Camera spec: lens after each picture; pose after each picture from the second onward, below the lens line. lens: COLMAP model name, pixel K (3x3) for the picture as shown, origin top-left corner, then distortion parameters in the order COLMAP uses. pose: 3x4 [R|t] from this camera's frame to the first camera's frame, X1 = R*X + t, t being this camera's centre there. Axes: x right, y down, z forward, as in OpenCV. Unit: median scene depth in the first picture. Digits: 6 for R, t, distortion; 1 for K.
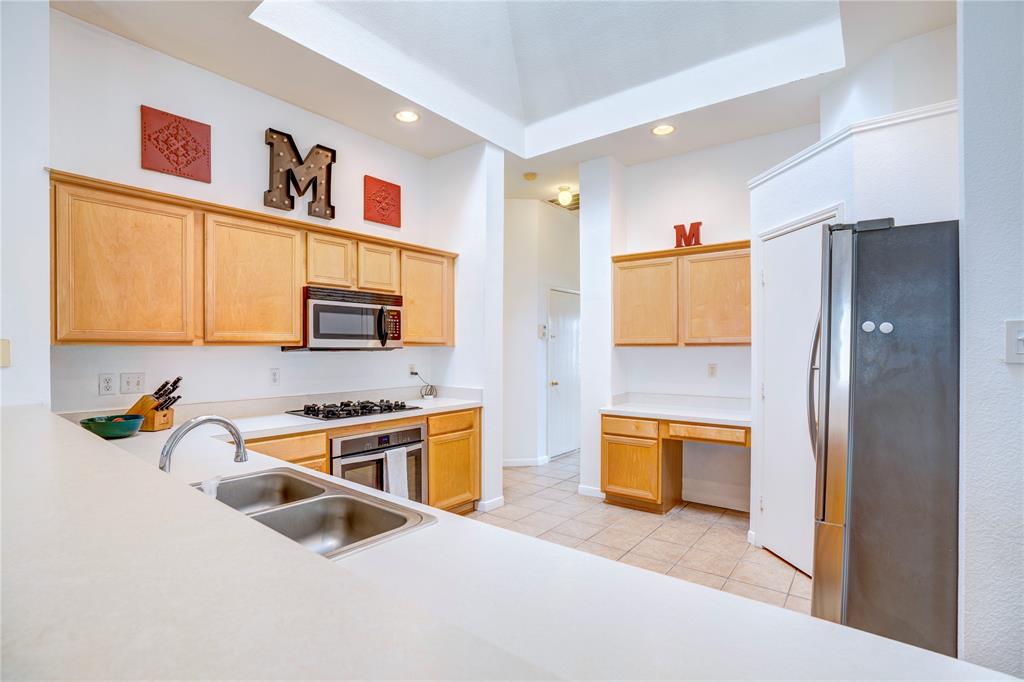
lens RADIAL K [[492.3, 0, 509.7], [0, 492.3, 346.0], [0, 0, 1]] dist [-0.067286, 0.026610]
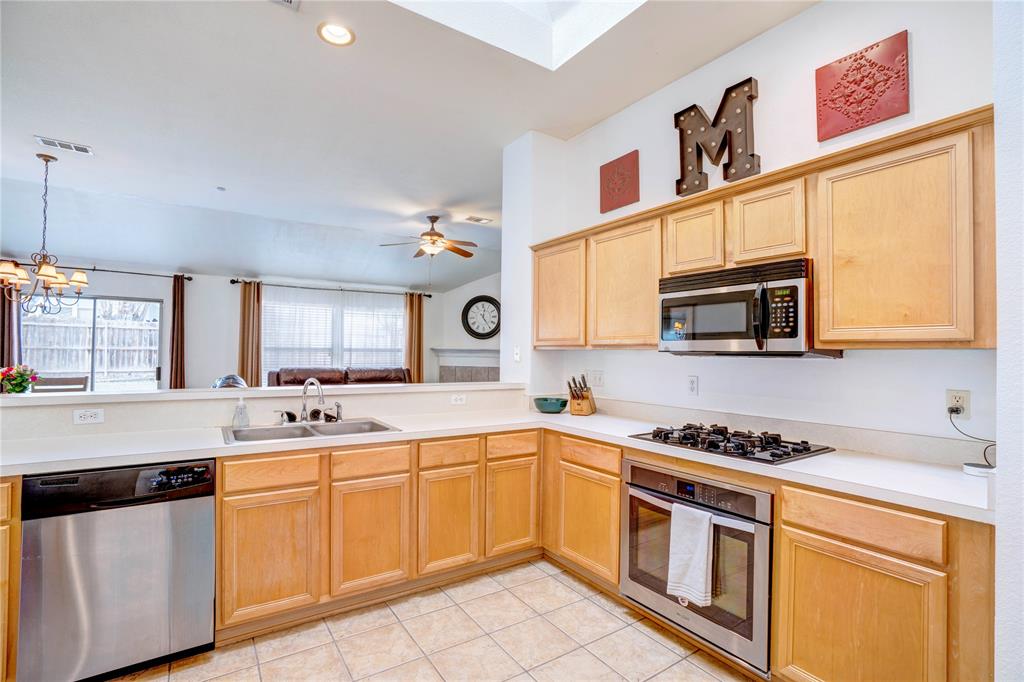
lens RADIAL K [[472.6, 0, 510.1], [0, 472.6, 346.0], [0, 0, 1]] dist [-0.068309, 0.027447]
pose [[-0.326929, -0.015163, -0.944927, 0.447148], [-0.005066, 0.999885, -0.014292, 0.006877], [0.945035, 0.000115, -0.326968, 1.017044]]
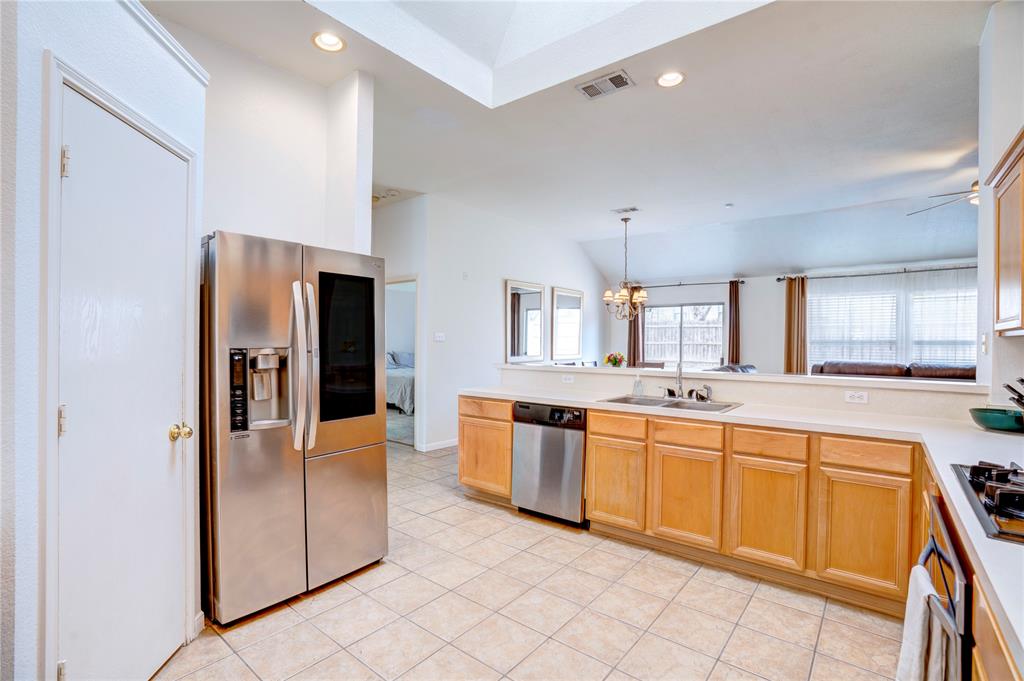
lens RADIAL K [[472.6, 0, 510.1], [0, 472.6, 345.5], [0, 0, 1]] dist [-0.068309, 0.027447]
pose [[-0.999530, -0.007756, 0.029670, 0.109622], [-0.007704, 0.999969, 0.001863, 0.017993], [-0.029684, 0.001633, -0.999558, 1.452715]]
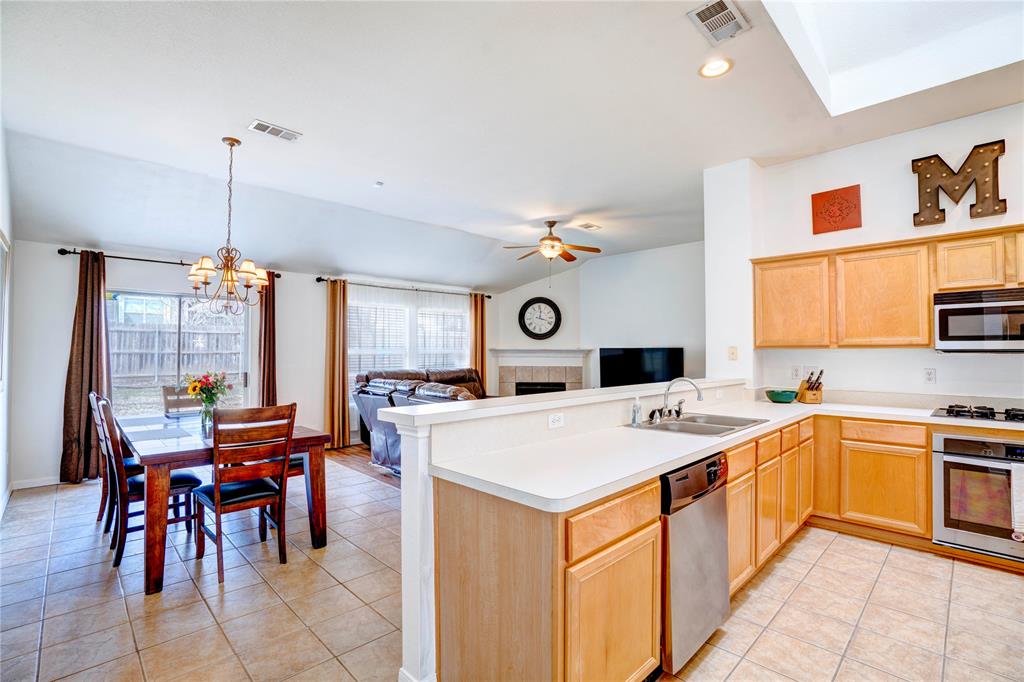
lens RADIAL K [[472.6, 0, 510.1], [0, 472.6, 346.0], [0, 0, 1]] dist [-0.068309, 0.027447]
pose [[-0.145145, -0.011770, -0.989340, 0.732856], [0.005218, 0.999906, -0.012661, 0.002843], [0.989397, -0.007000, -0.145070, 0.200918]]
